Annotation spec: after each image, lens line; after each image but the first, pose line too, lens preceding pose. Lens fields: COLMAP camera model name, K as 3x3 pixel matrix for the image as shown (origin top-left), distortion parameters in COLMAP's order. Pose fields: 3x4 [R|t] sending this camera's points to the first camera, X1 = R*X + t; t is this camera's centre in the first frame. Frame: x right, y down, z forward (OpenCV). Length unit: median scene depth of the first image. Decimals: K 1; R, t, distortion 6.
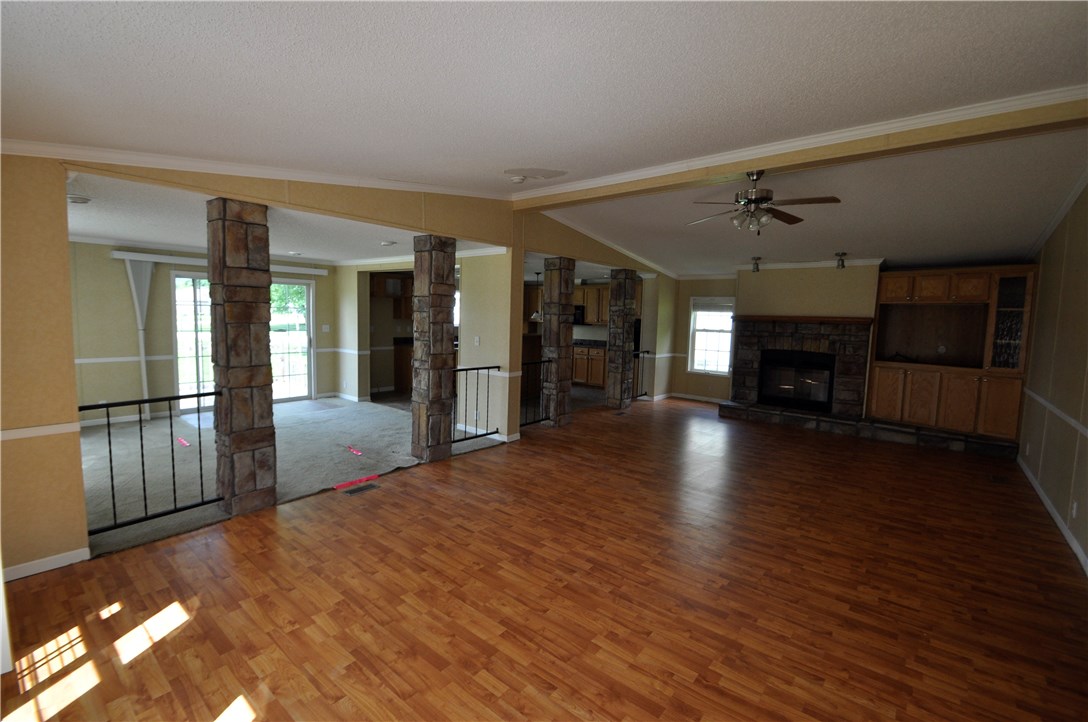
lens RADIAL K [[467.7, 0, 541.0], [0, 467.7, 348.9], [0, 0, 1]] dist [-0.001586, -0.000297]
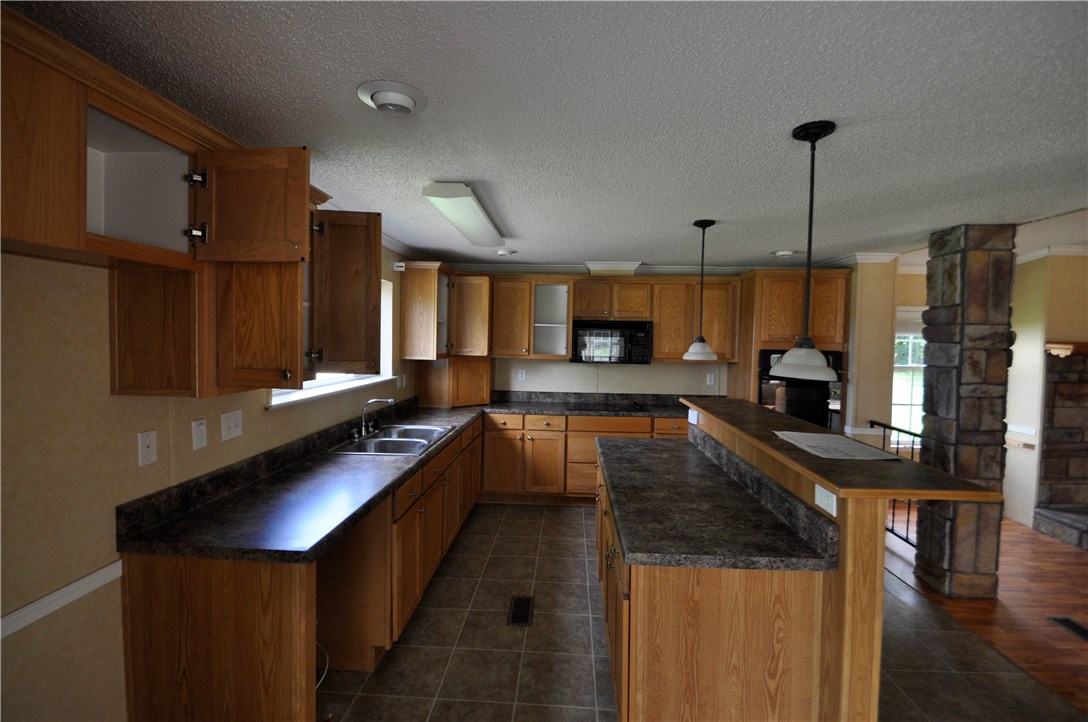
lens RADIAL K [[467.7, 0, 541.0], [0, 467.7, 348.9], [0, 0, 1]] dist [-0.001586, -0.000297]
pose [[0.813961, -0.029910, 0.580149, -0.335648], [0.049000, 0.998650, -0.017262, -0.082459], [-0.578849, 0.042478, 0.814328, 0.903905]]
